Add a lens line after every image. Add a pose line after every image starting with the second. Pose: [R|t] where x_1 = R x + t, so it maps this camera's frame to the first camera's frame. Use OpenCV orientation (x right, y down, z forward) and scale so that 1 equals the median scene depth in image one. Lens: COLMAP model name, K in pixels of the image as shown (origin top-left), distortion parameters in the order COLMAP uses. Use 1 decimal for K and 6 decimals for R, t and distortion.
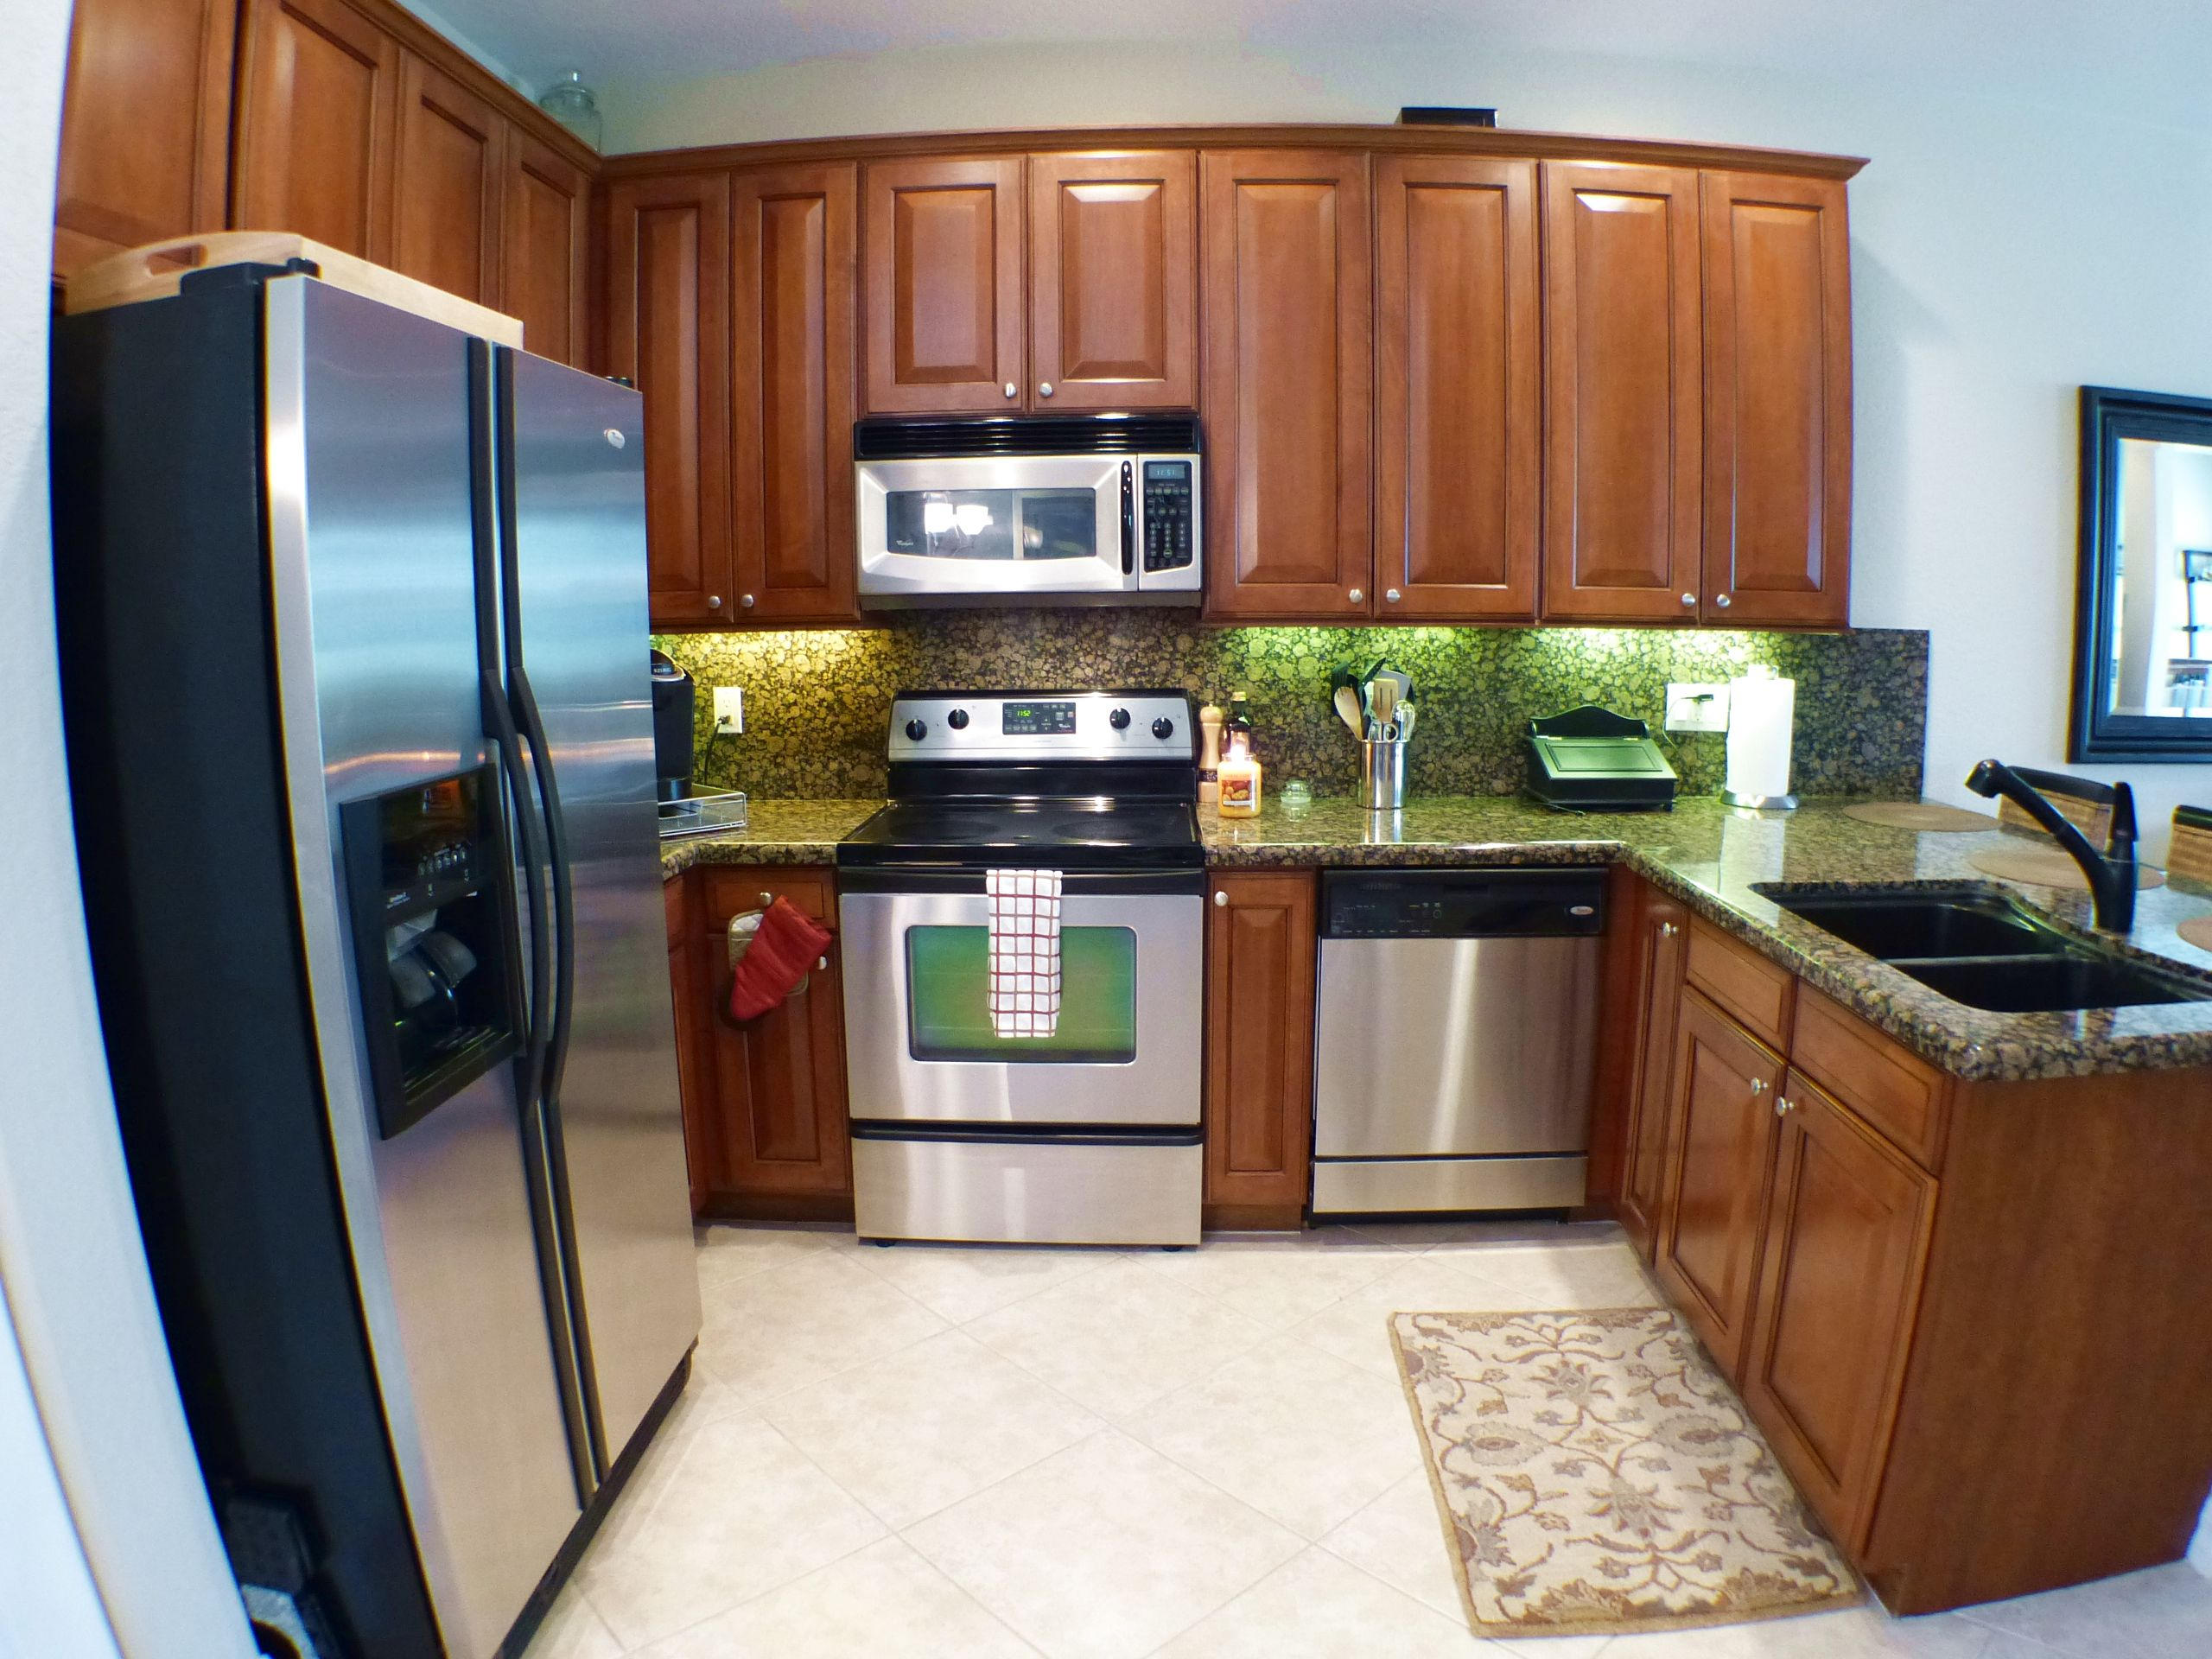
lens RADIAL K [[1352.8, 0, 1103.7], [0, 1352.8, 817.2], [0, 0, 1]] dist [-0.207515, 0.042616]
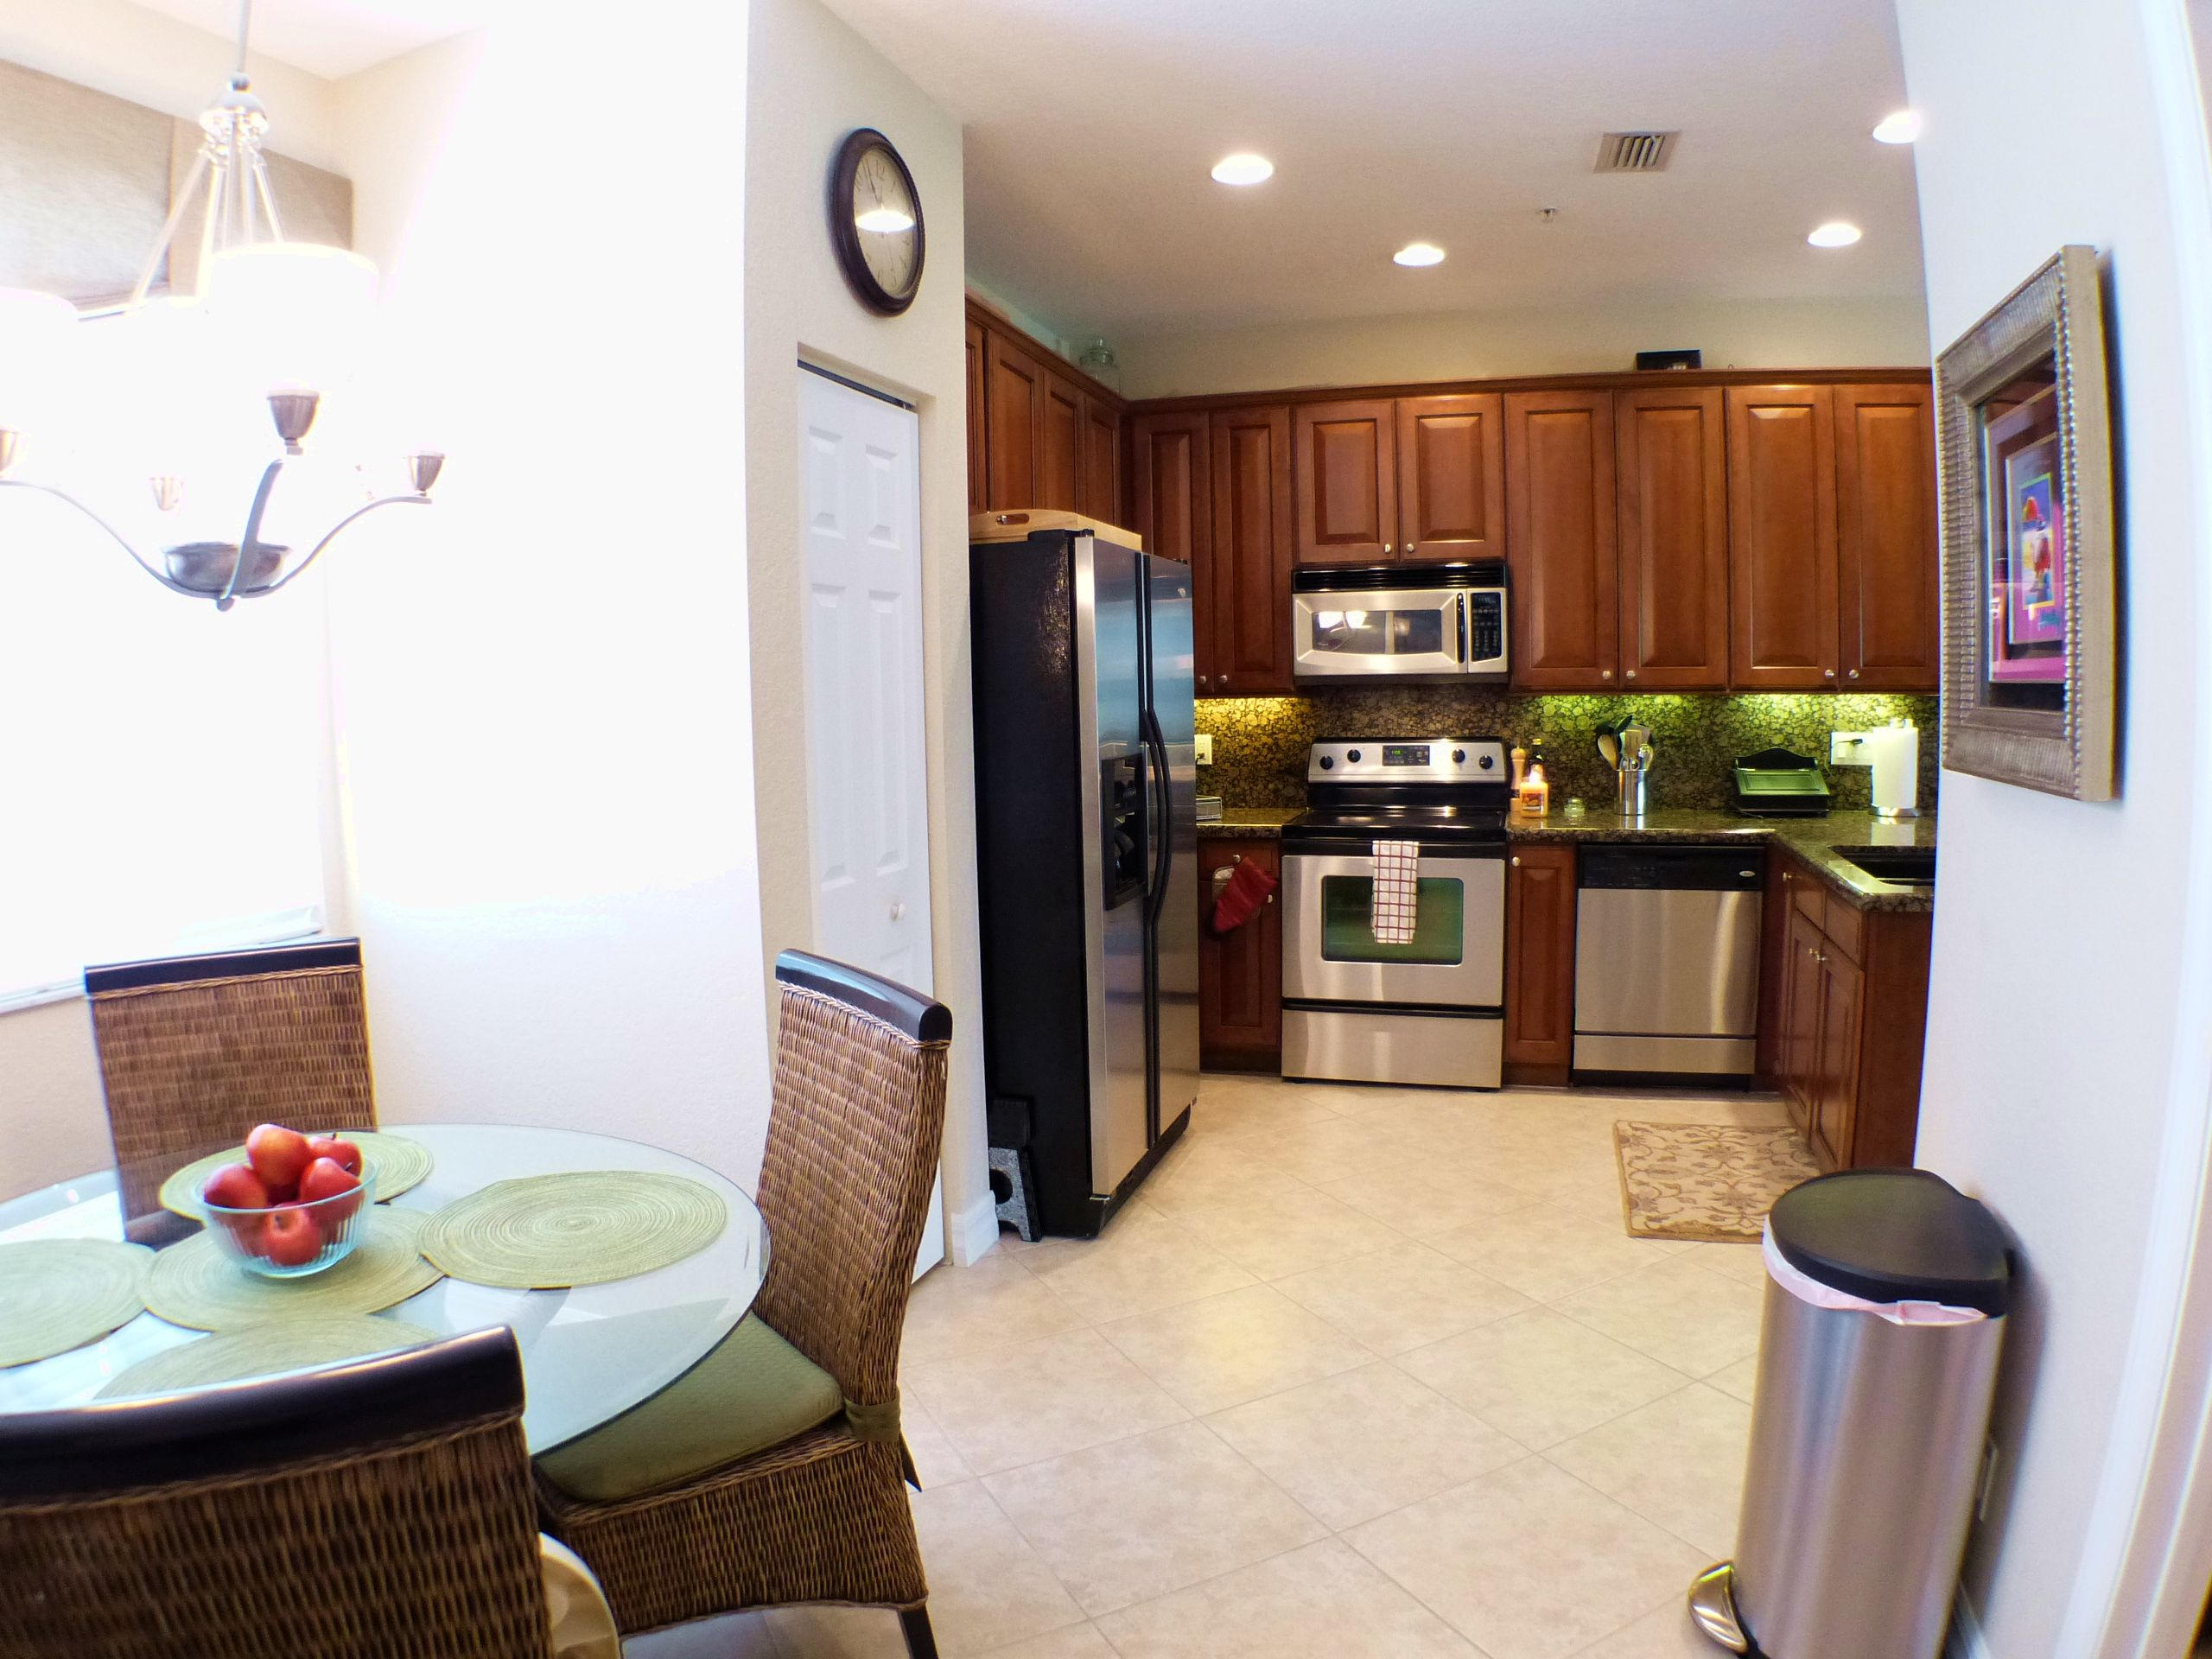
lens RADIAL K [[1352.8, 0, 1103.7], [0, 1352.8, 817.2], [0, 0, 1]] dist [-0.207515, 0.042616]
pose [[0.964080, 0.012238, -0.265329, 0.028963], [-0.028765, 0.997873, -0.058491, 0.107633], [0.264049, 0.064023, 0.962382, -0.624716]]
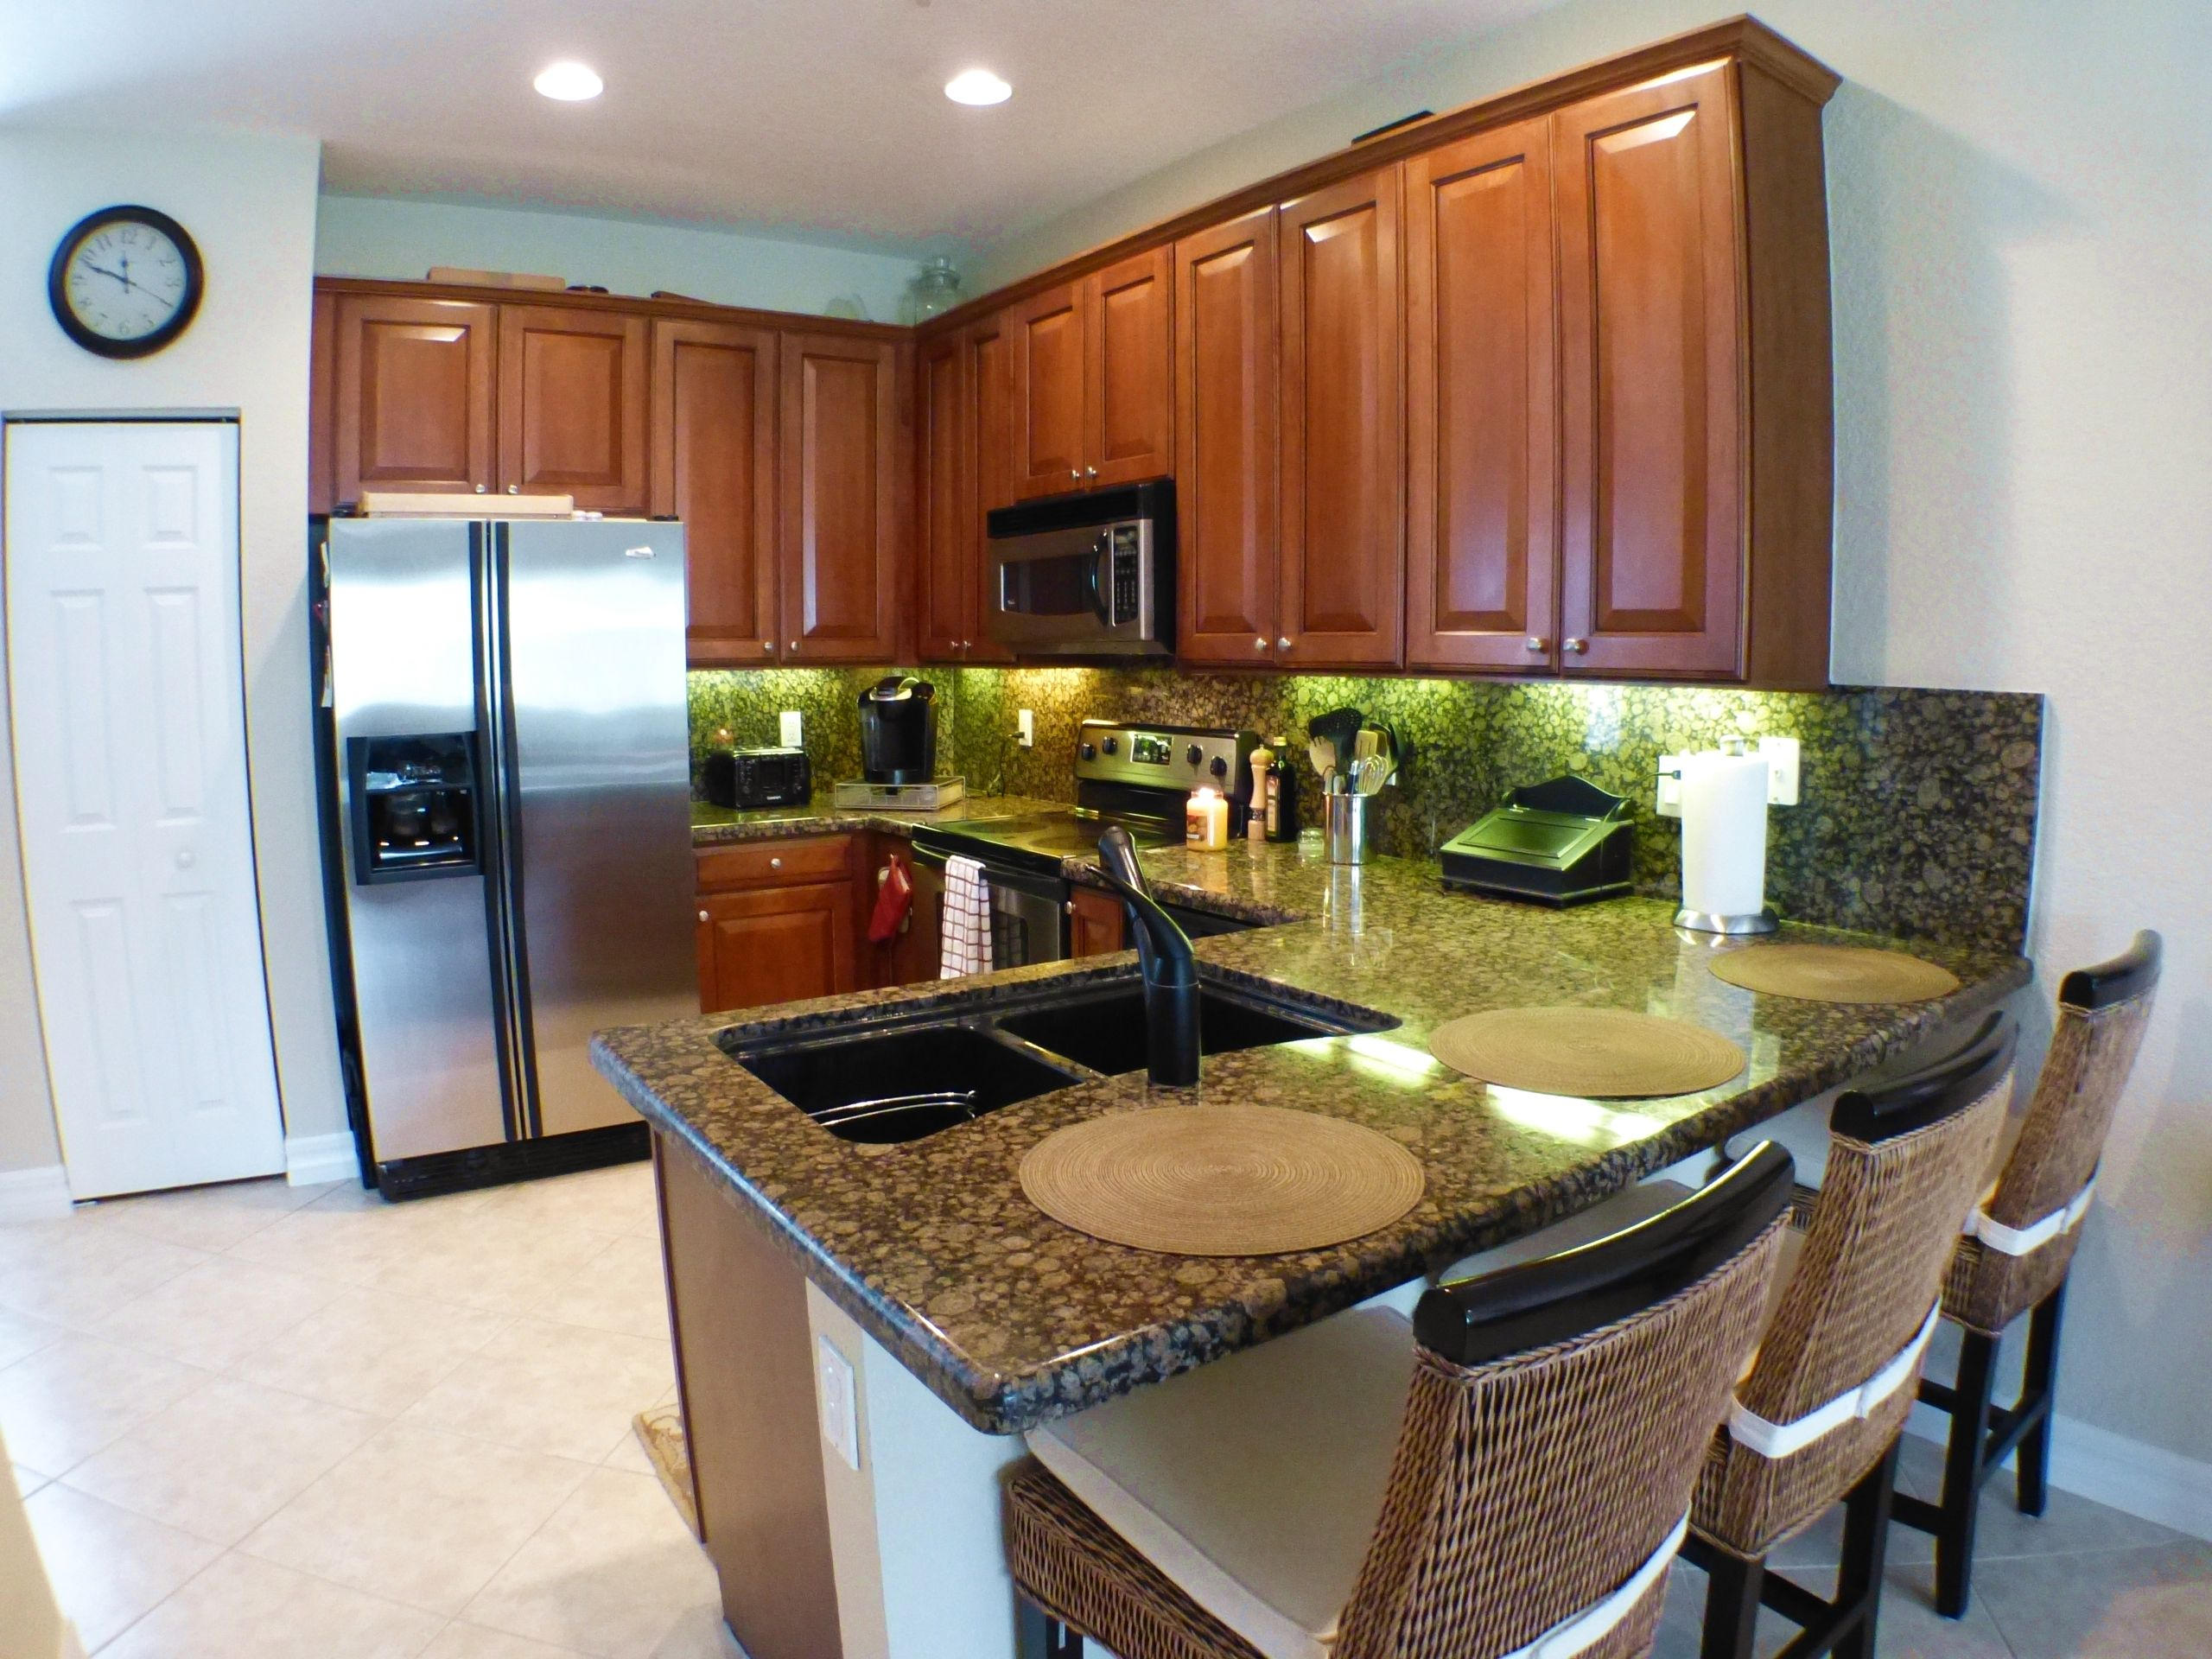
lens RADIAL K [[1352.8, 0, 1103.7], [0, 1352.8, 817.2], [0, 0, 1]] dist [-0.207515, 0.042616]
pose [[0.607526, 0.104839, -0.787350, 0.937762], [-0.130490, 0.990957, 0.031263, -0.051334], [0.783508, 0.083748, 0.615713, 0.283748]]
